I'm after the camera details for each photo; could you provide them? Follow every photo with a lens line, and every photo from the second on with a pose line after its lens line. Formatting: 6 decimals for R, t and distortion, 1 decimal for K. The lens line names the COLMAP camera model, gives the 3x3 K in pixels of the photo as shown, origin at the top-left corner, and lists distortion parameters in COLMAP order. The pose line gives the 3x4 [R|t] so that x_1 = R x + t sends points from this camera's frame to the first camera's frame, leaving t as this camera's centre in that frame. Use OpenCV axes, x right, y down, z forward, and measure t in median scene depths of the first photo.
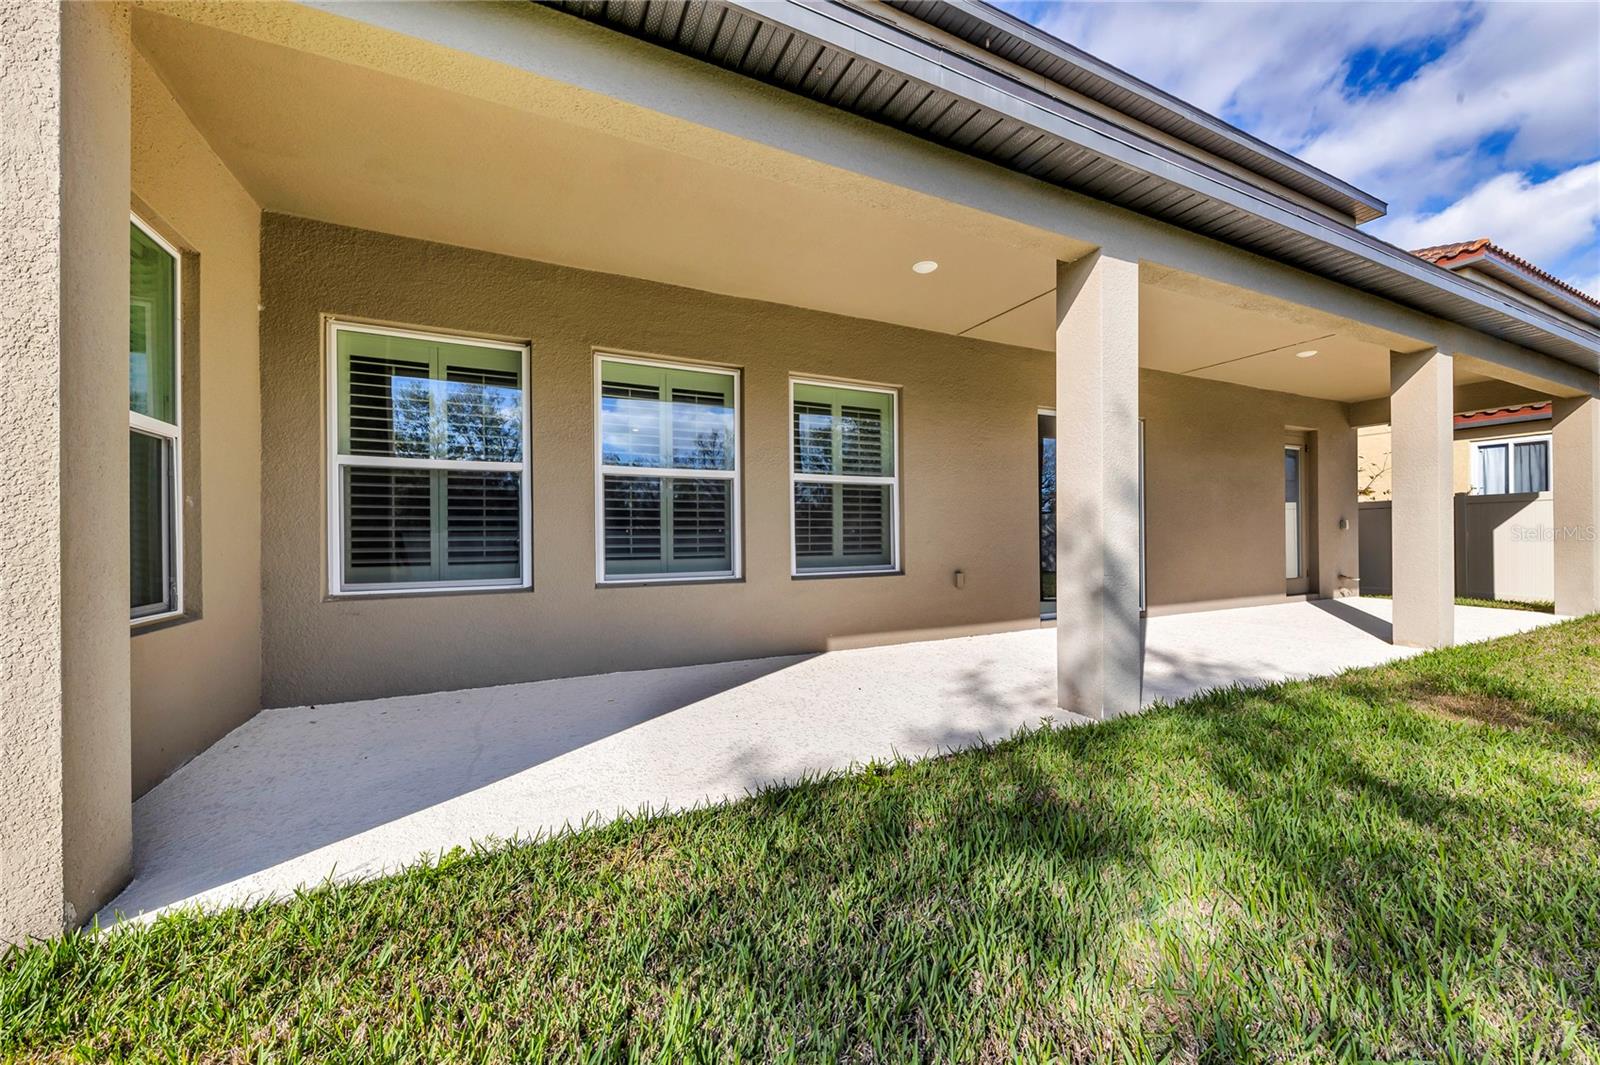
lens RADIAL K [[623.3, 0, 800.0], [0, 623.3, 532.5], [0, 0, 1]] dist [0.000341, 0.000055]
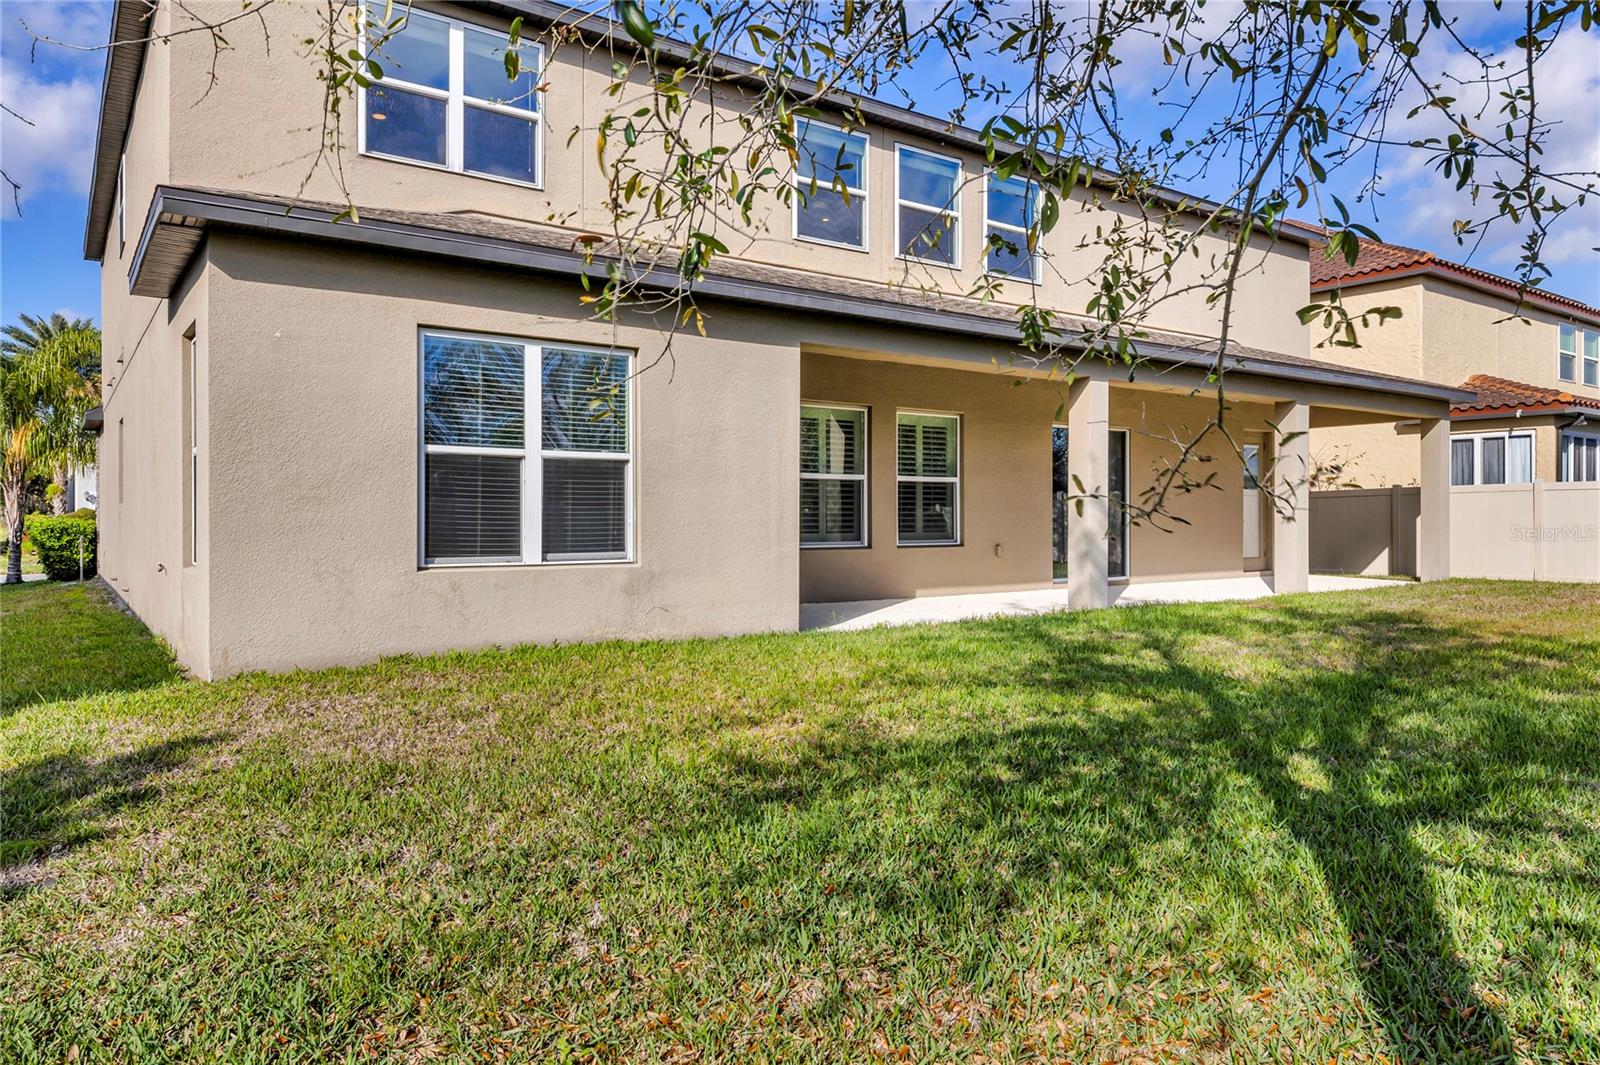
lens RADIAL K [[1077.5, 0, 800.0], [0, 1077.5, 532.5], [0, 0, 1]] dist [-0.005152, -0.000740]
pose [[0.986301, 0.005296, 0.164872, -0.616639], [-0.007760, 0.999868, 0.014306, 0.004731], [-0.164774, -0.015390, 0.986211, -1.388507]]
